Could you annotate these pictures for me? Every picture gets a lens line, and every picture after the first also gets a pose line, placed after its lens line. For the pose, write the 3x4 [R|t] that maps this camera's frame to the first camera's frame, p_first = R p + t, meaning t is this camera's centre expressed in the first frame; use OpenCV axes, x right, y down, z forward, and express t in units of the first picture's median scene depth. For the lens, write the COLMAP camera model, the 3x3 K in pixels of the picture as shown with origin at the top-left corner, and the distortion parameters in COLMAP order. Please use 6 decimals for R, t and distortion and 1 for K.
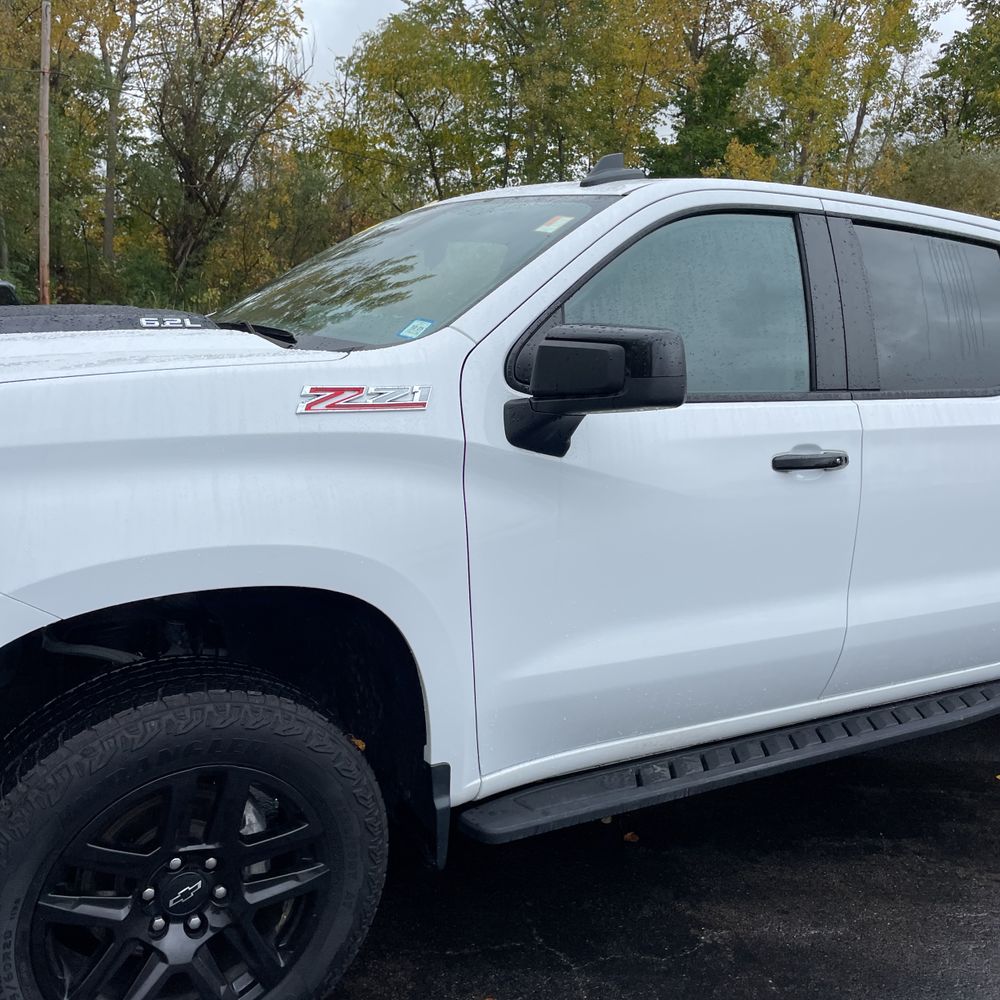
lens RADIAL K [[1010.2, 0, 502.7], [0, 1010.2, 497.0], [0, 0, 1]] dist [0.095834, -0.128784]
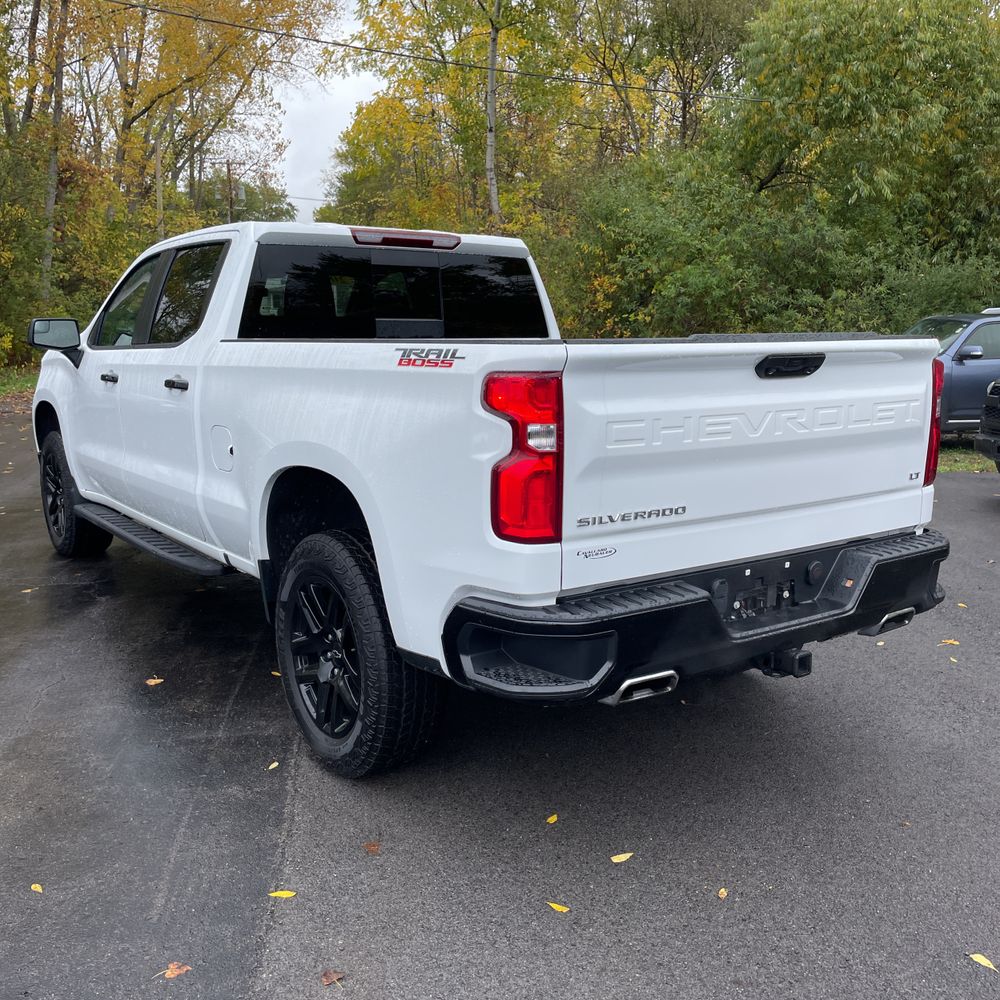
lens RADIAL K [[1016.5, 0, 513.5], [0, 1016.5, 501.5], [0, 0, 1]] dist [0.053394, -0.020785]
pose [[0.074454, 0.103797, -0.991808, 2.993407], [-0.164773, 0.982178, 0.090420, -0.136626], [0.983517, 0.156691, 0.090231, 2.035938]]
